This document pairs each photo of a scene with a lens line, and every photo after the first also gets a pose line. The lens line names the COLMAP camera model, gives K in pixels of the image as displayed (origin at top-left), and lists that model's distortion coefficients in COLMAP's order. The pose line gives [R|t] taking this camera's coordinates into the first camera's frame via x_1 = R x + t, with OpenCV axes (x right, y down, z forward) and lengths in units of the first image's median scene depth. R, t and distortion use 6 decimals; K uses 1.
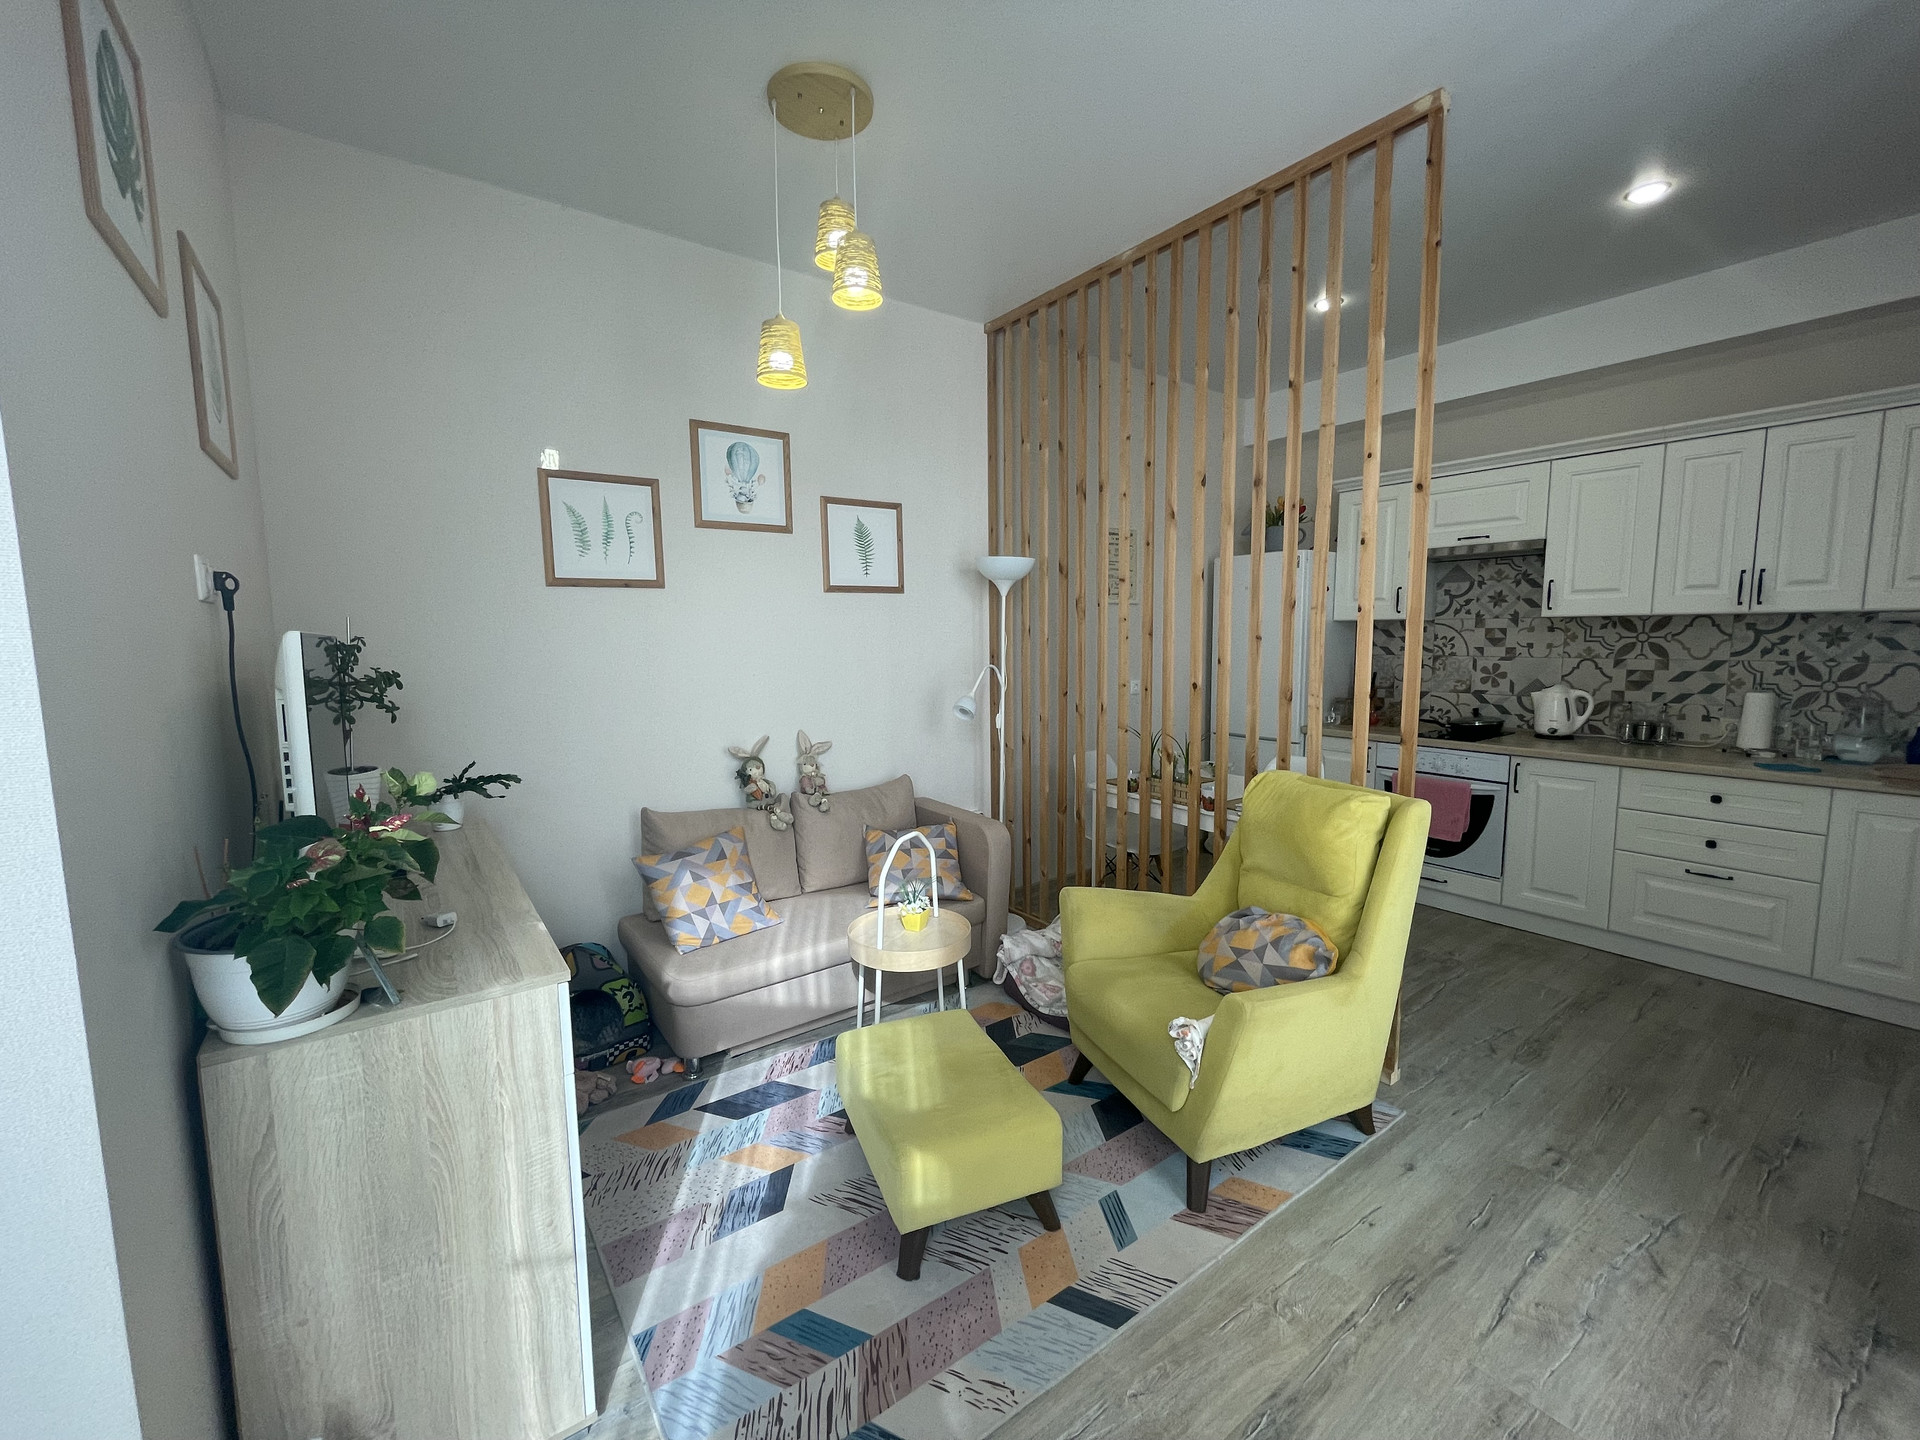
lens RADIAL K [[769.1, 0, 965.5], [0, 769.1, 716.3], [0, 0, 1]] dist [-0.003255, -0.000096]
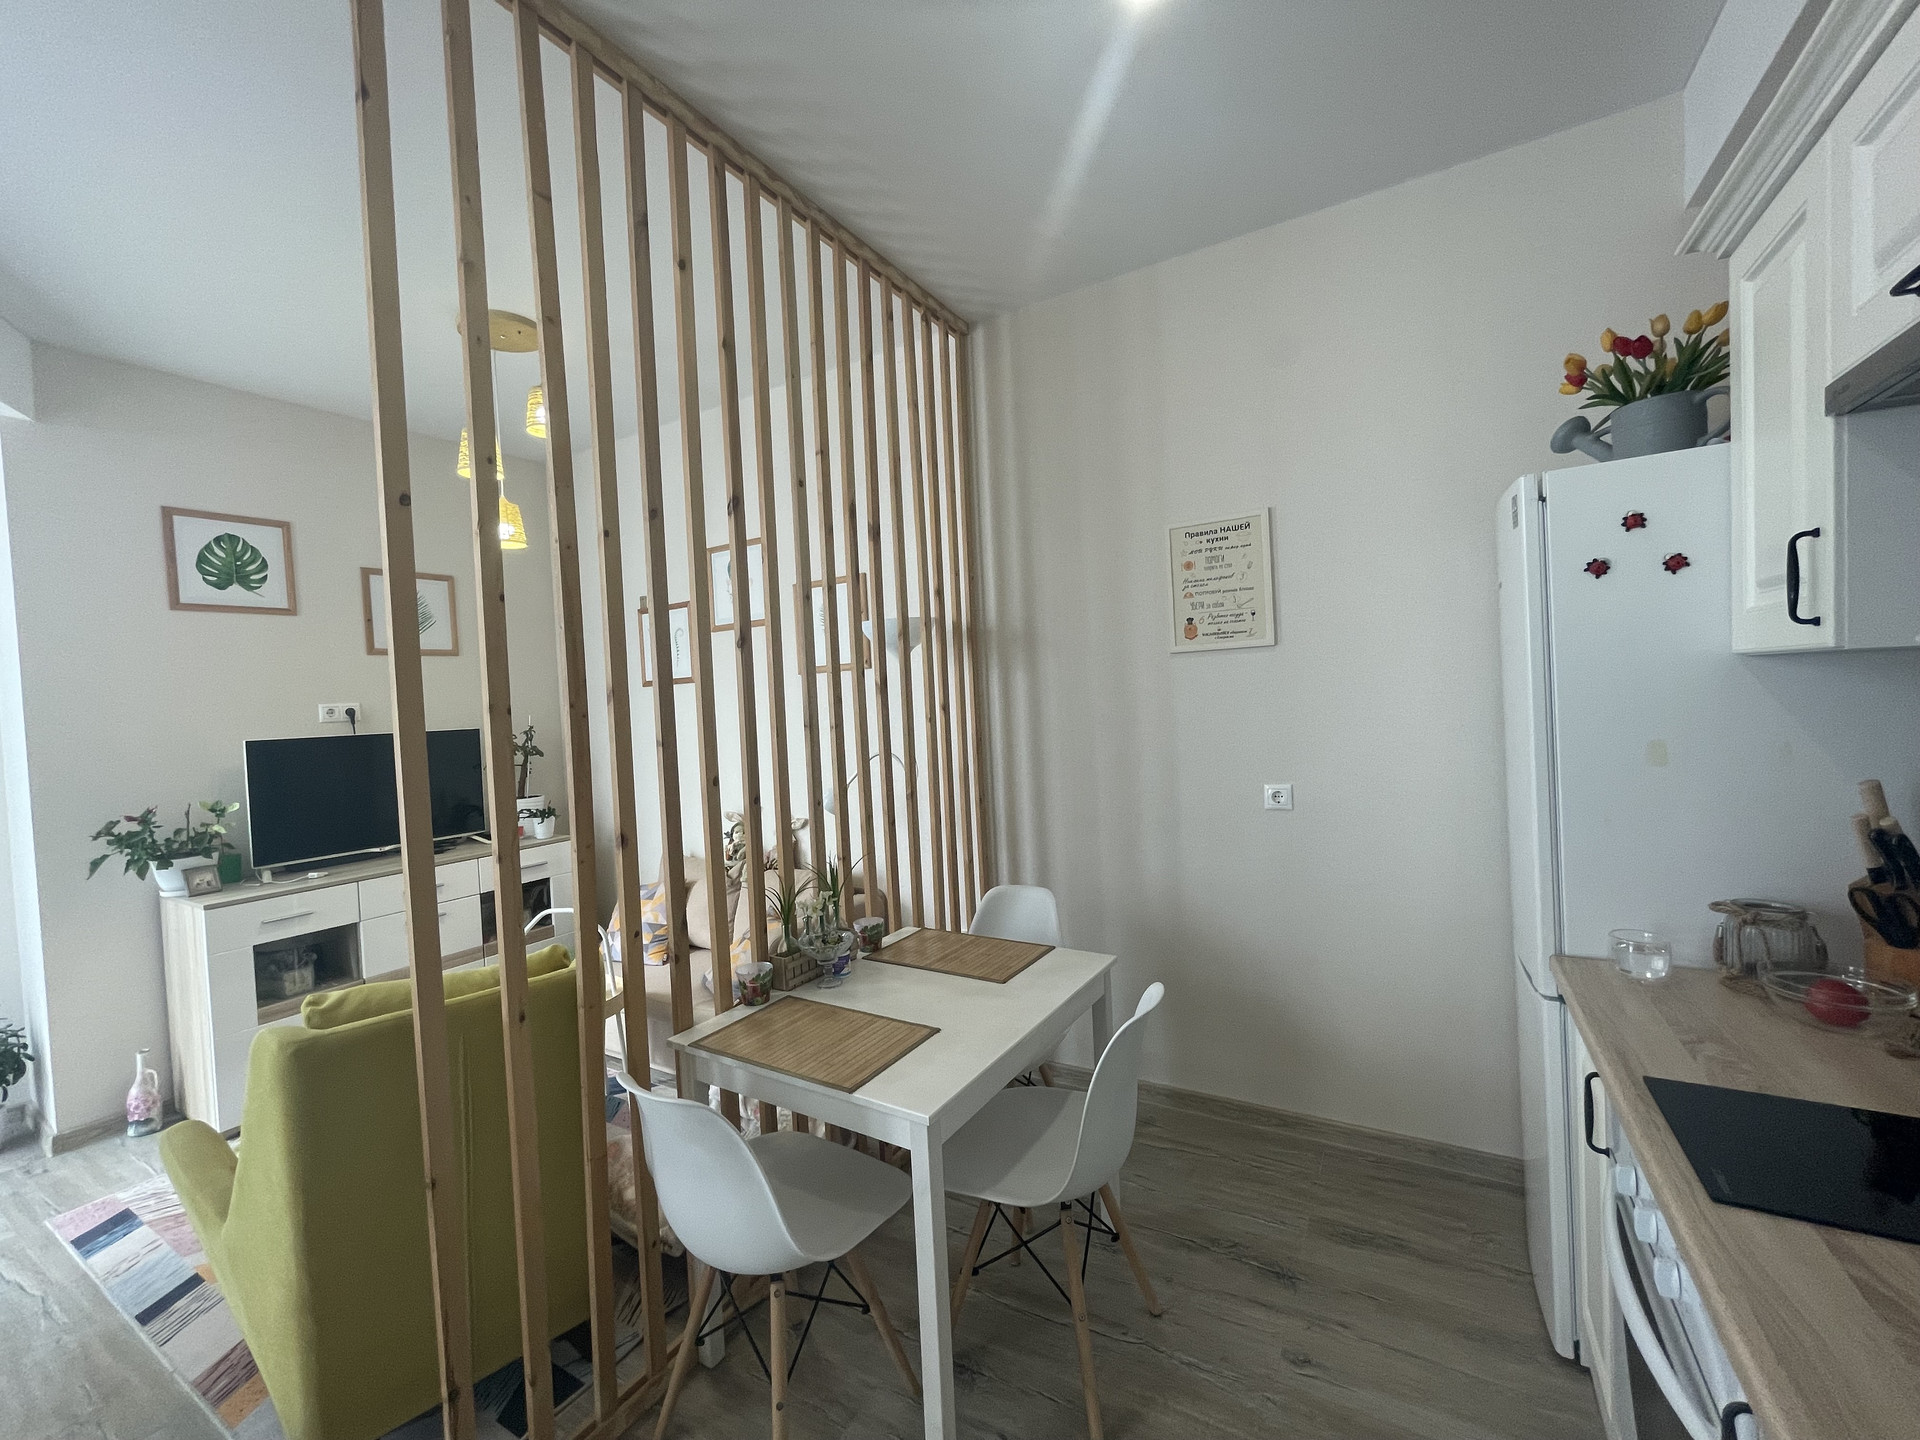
lens RADIAL K [[769.1, 0, 939.9], [0, 769.1, 718.9], [0, 0, 1]] dist [-0.003255, -0.000096]
pose [[0.404136, 0.014188, -0.914589, 0.791276], [-0.052780, 0.998575, -0.007831, -0.096174], [0.913175, 0.051437, 0.404309, 0.705504]]
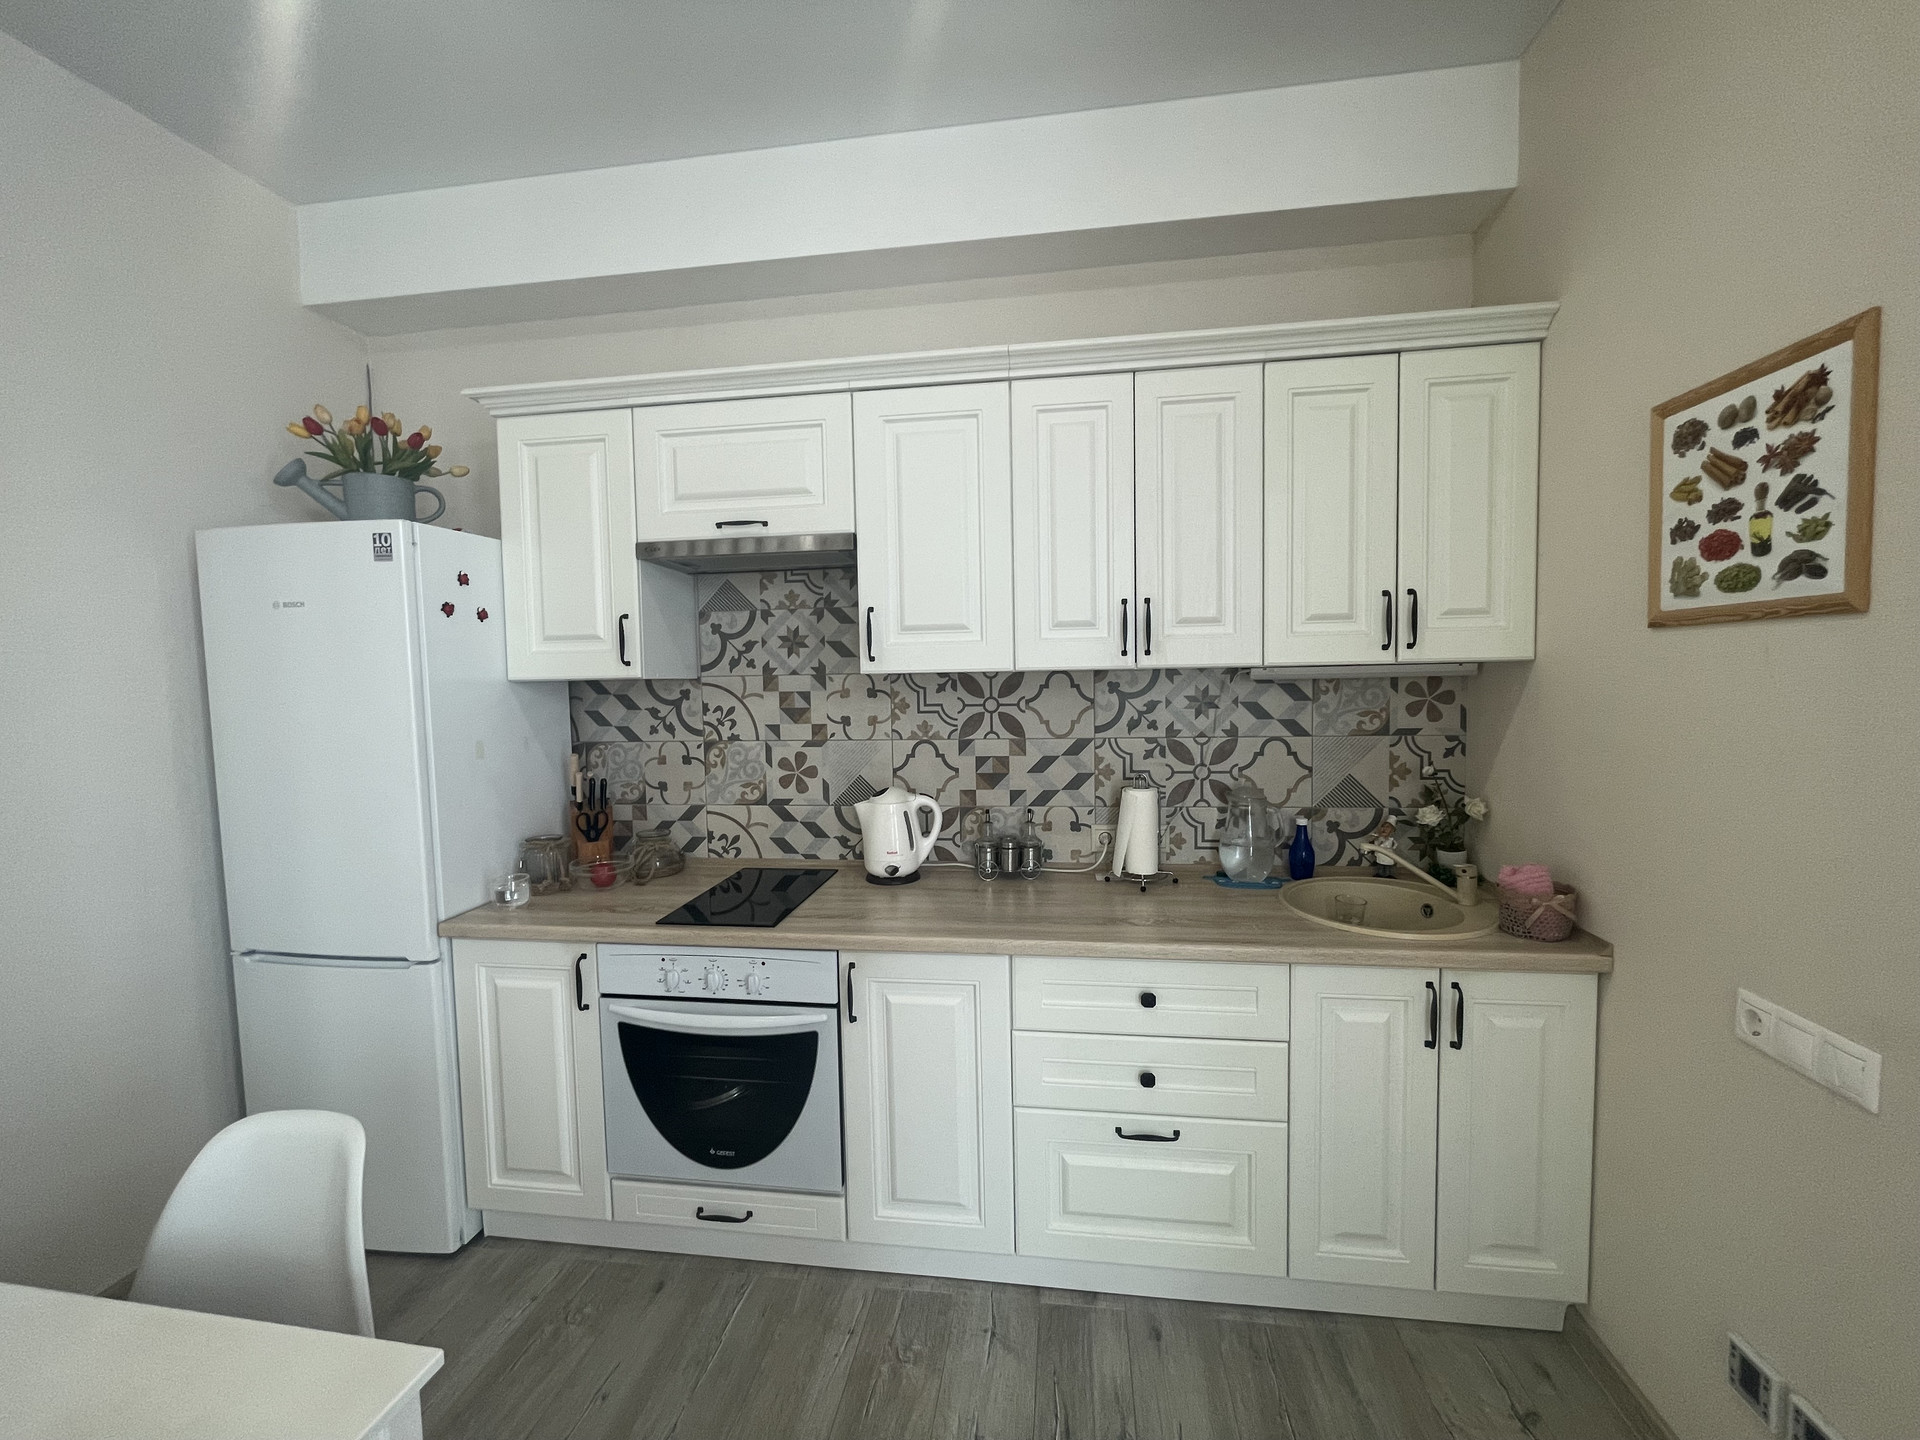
lens RADIAL K [[769.1, 0, 963.6], [0, 769.1, 714.8], [0, 0, 1]] dist [-0.003255, -0.000096]
pose [[0.693929, -0.047039, 0.718505, 0.402845], [0.090510, 0.995647, -0.022231, -0.081366], [-0.714332, 0.080459, 0.695166, 0.564493]]
